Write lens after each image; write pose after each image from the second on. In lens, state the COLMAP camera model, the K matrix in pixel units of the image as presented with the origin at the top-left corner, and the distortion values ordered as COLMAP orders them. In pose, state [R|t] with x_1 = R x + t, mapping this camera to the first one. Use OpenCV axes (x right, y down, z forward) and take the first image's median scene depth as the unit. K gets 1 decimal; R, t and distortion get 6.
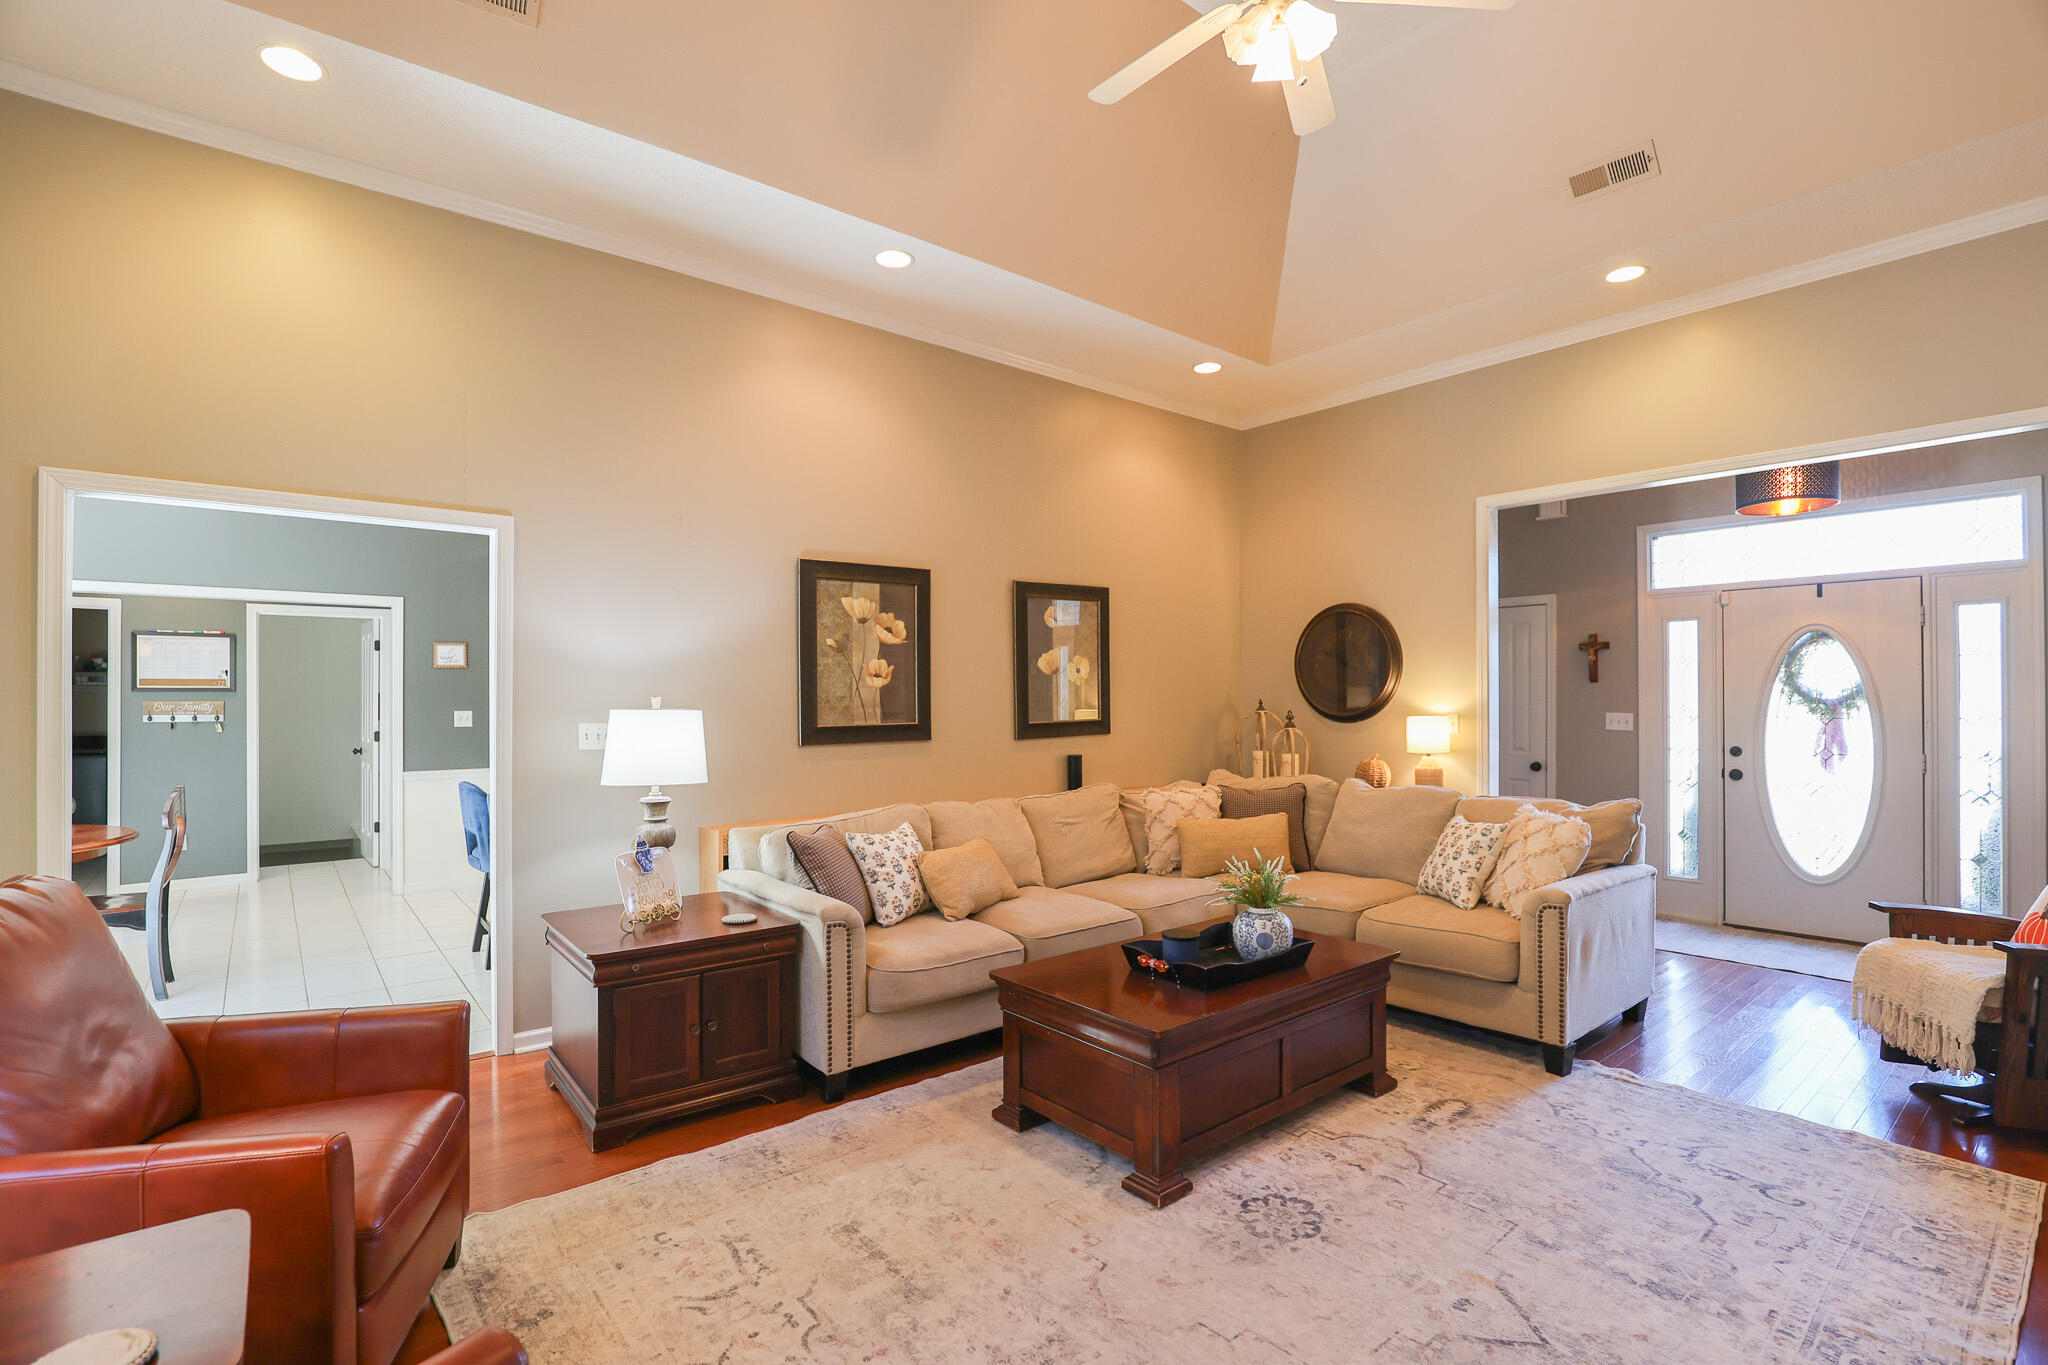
lens RADIAL K [[957.9, 0, 1018.2], [0, 957.9, 687.0], [0, 0, 1]] dist [-0.037439, 0.006002]
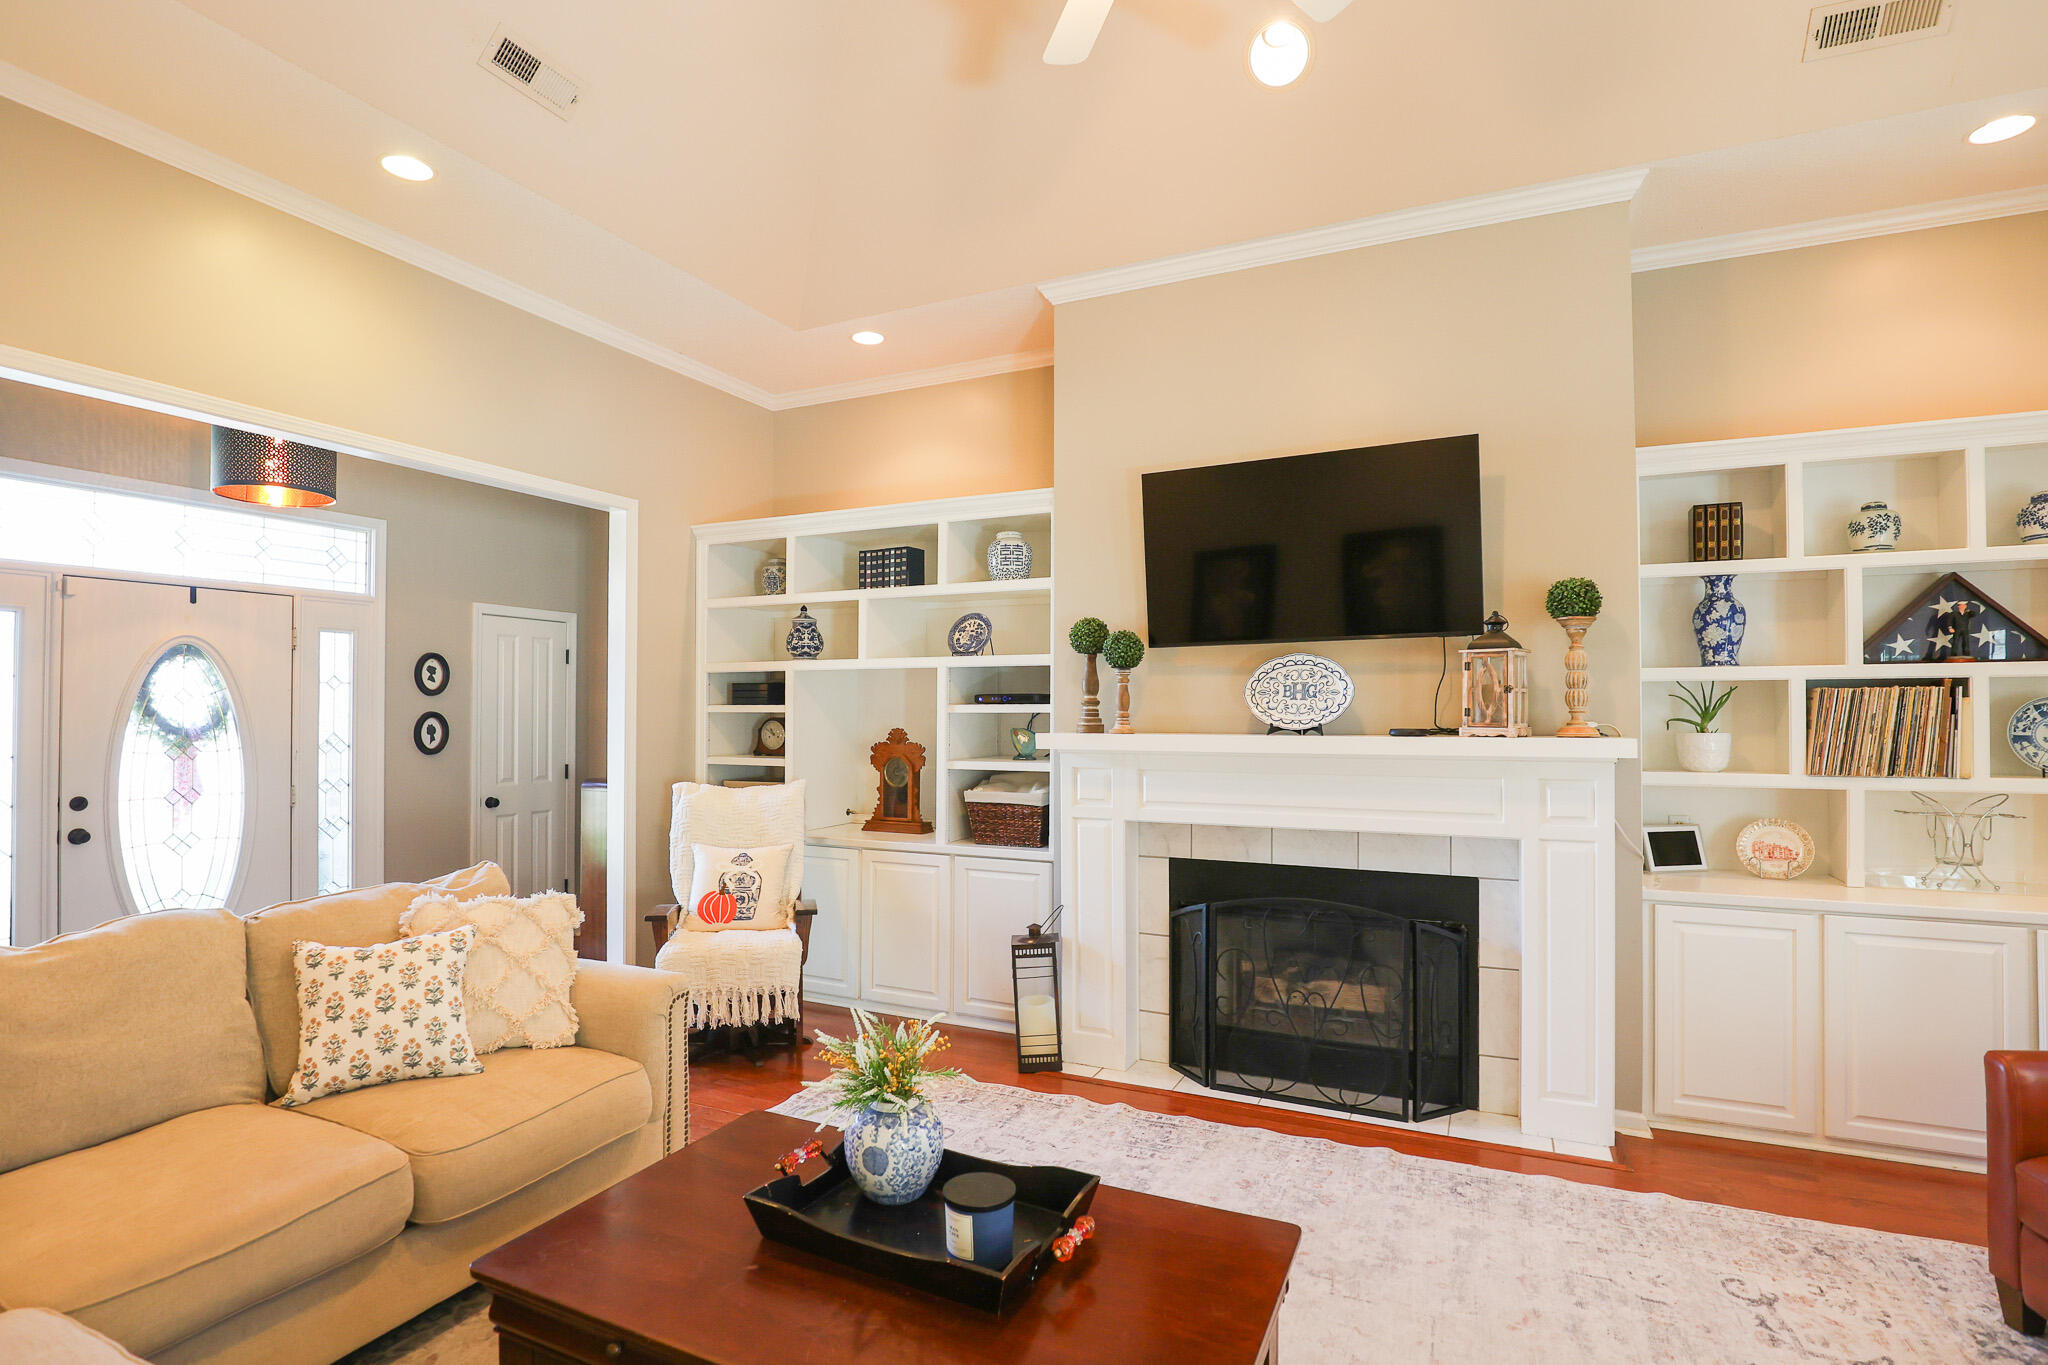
lens RADIAL K [[957.9, 0, 1019.9], [0, 957.9, 694.1], [0, 0, 1]] dist [-0.037439, 0.006002]
pose [[-0.424555, 0.022966, 0.905111, -0.177569], [-0.007521, 0.999554, -0.028890, 0.001197], [-0.905371, -0.019073, -0.424193, 0.686382]]
